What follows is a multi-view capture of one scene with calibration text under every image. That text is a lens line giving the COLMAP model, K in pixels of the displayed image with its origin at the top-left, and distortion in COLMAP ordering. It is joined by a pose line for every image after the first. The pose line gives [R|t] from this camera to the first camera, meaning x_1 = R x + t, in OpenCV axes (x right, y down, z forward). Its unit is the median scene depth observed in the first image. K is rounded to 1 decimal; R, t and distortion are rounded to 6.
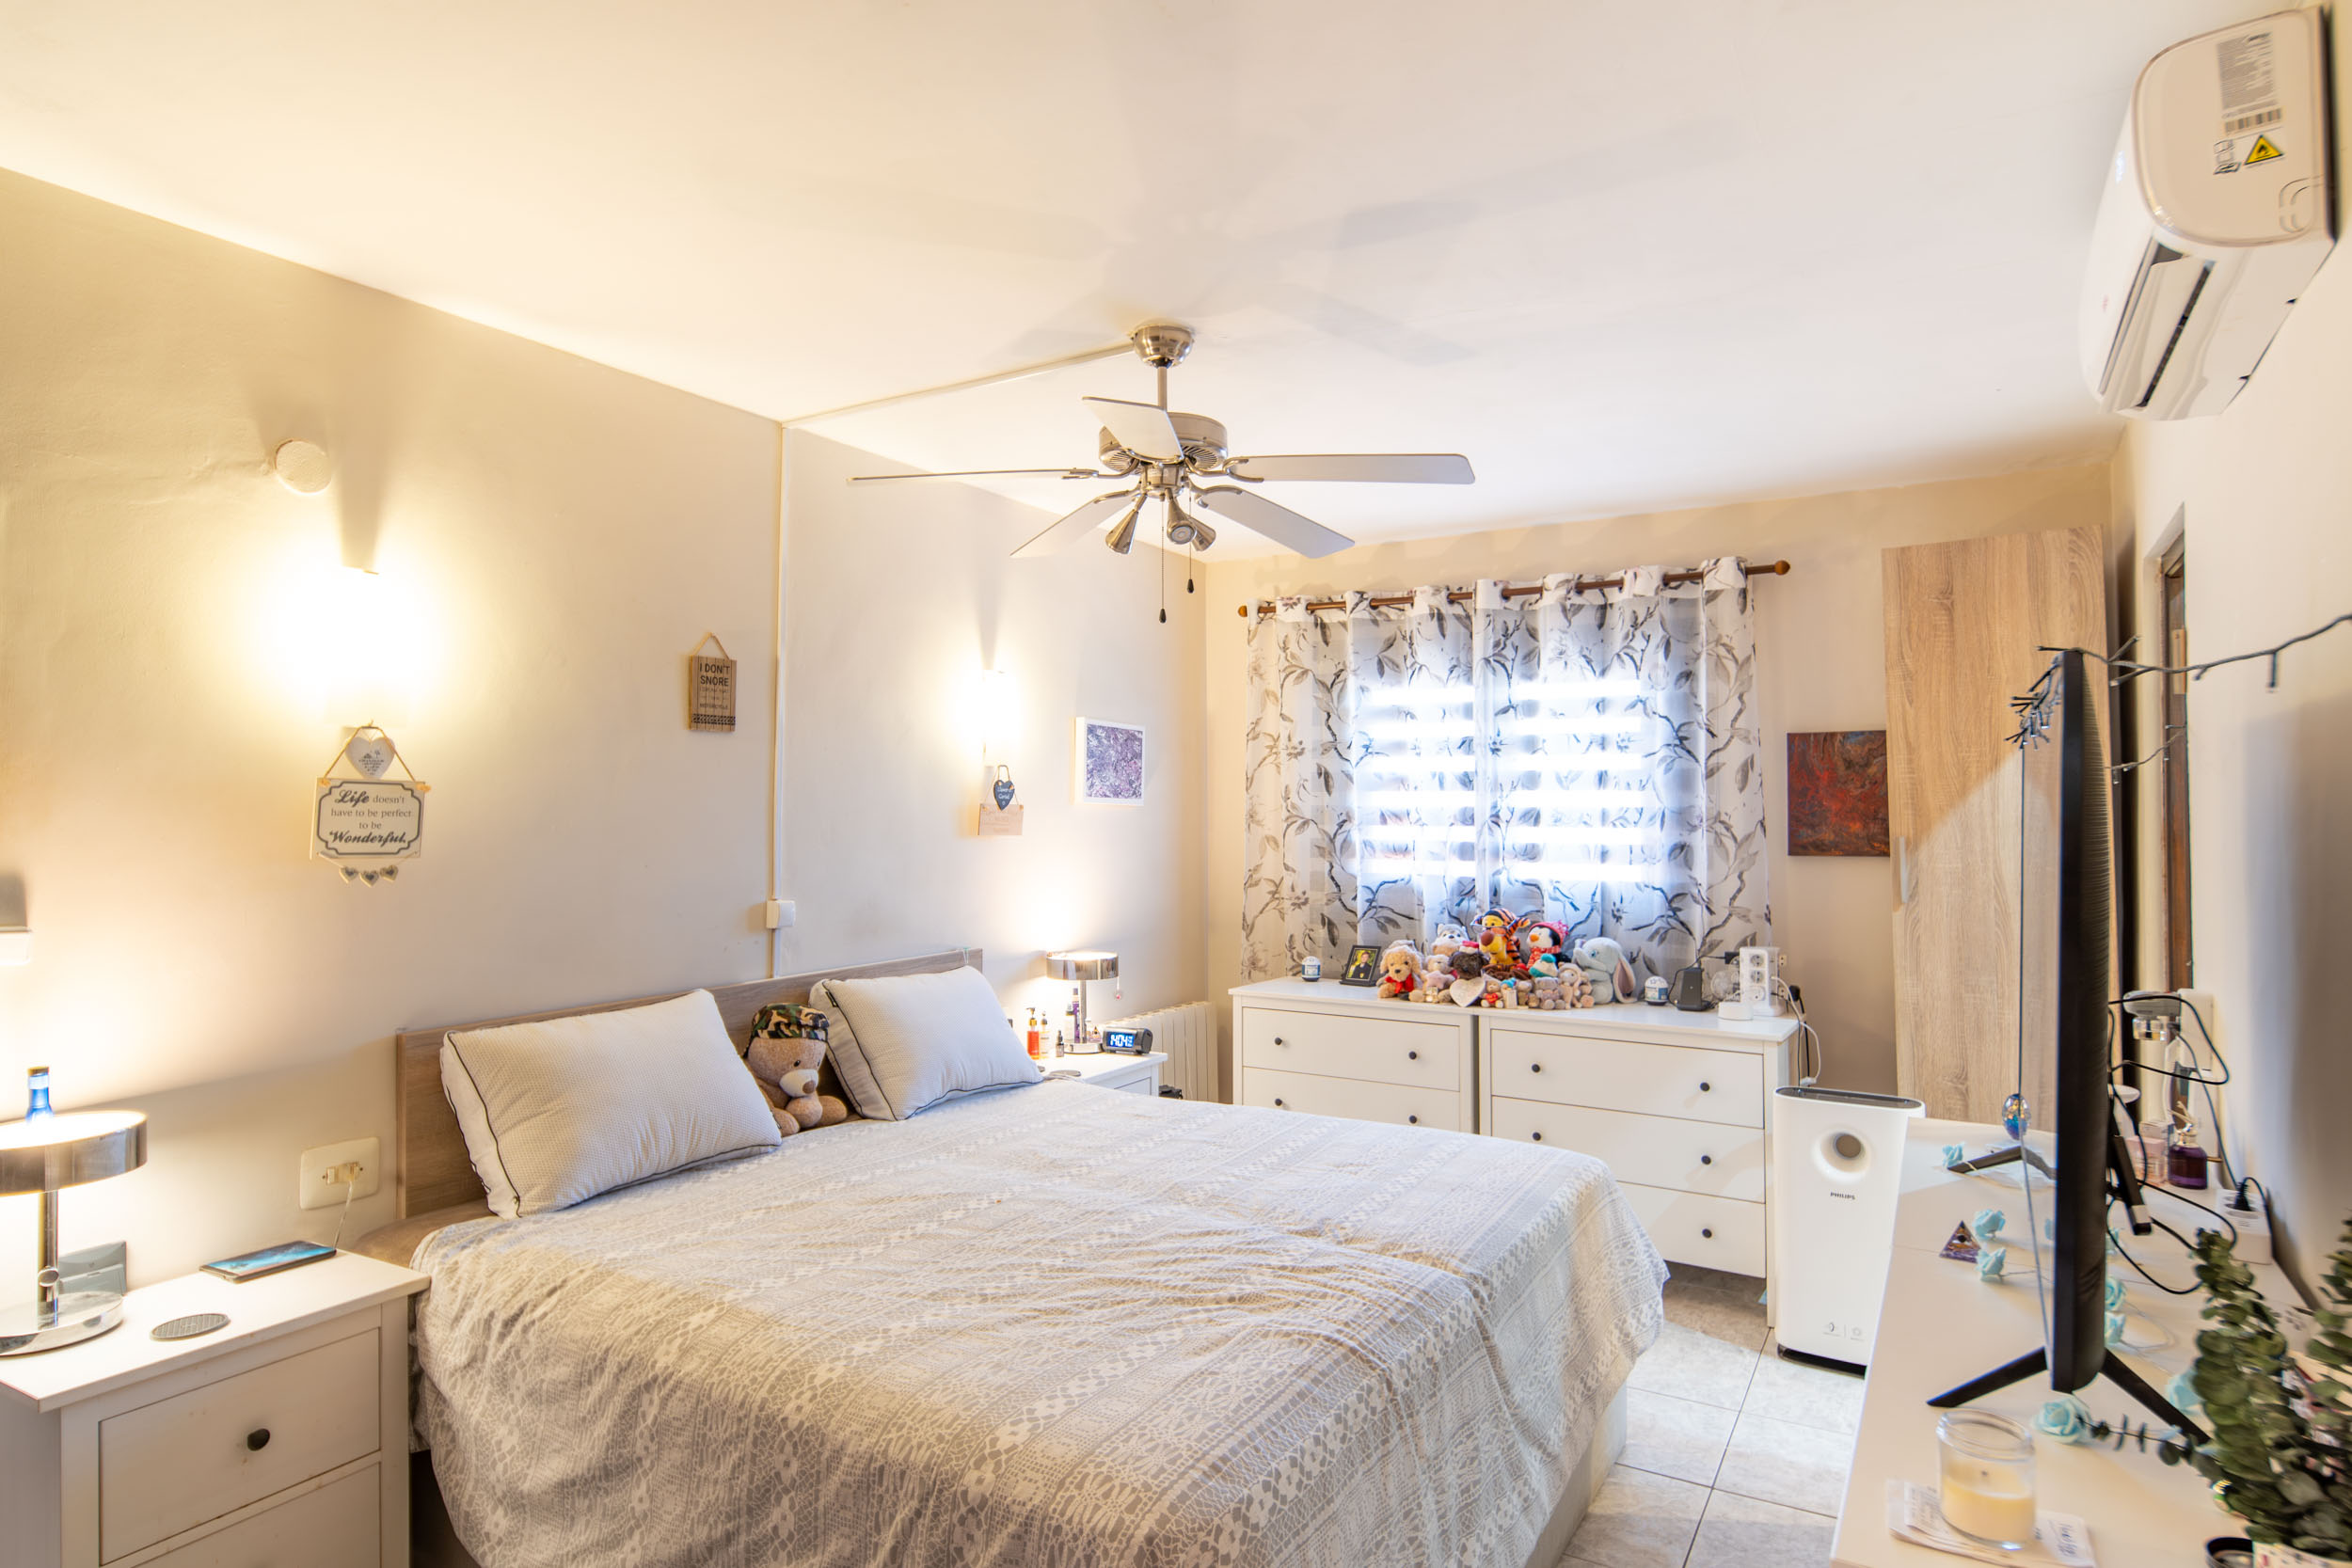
lens RADIAL K [[1274.8, 0, 1178.3], [0, 1274.8, 784.6], [0, 0, 1]] dist [-0.005276, 0.001192]
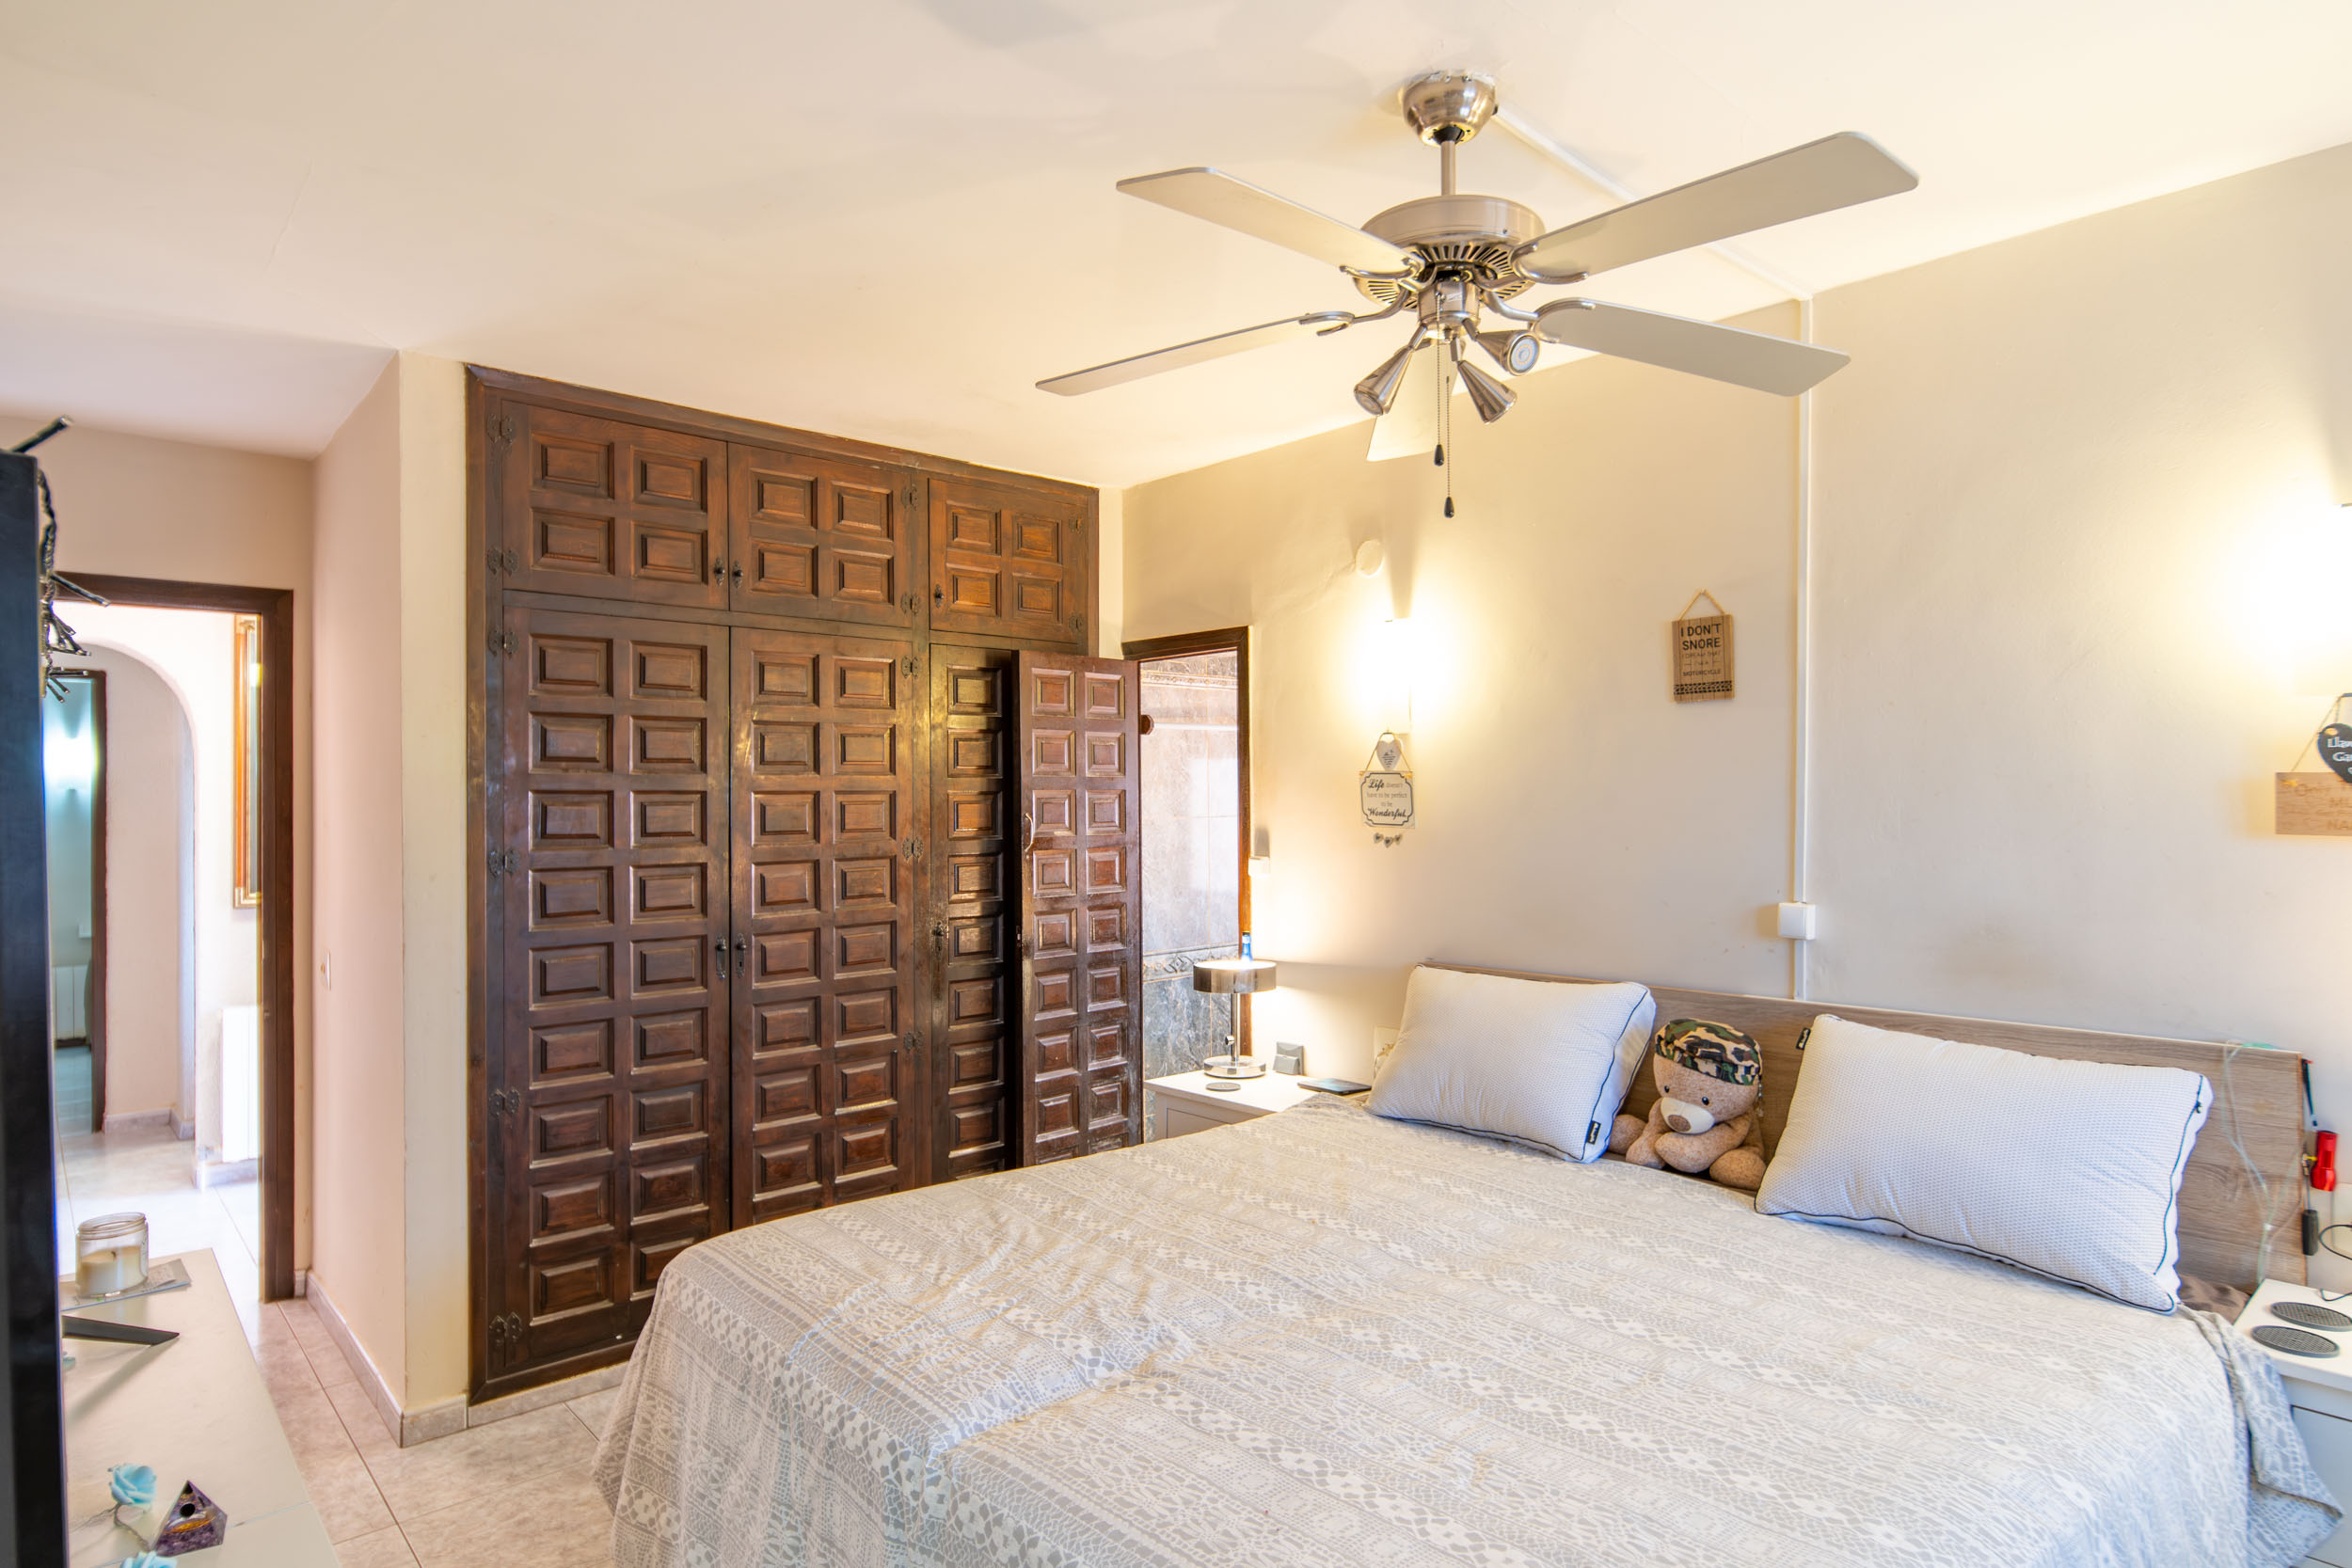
lens RADIAL K [[1274.8, 0, 1178.9], [0, 1274.8, 799.9], [0, 0, 1]] dist [-0.005276, 0.001192]
pose [[-0.278984, 0.003726, -0.960288, 0.743631], [0.025233, 0.999676, -0.003452, 0.026035], [0.959964, -0.025194, -0.278988, 1.144248]]
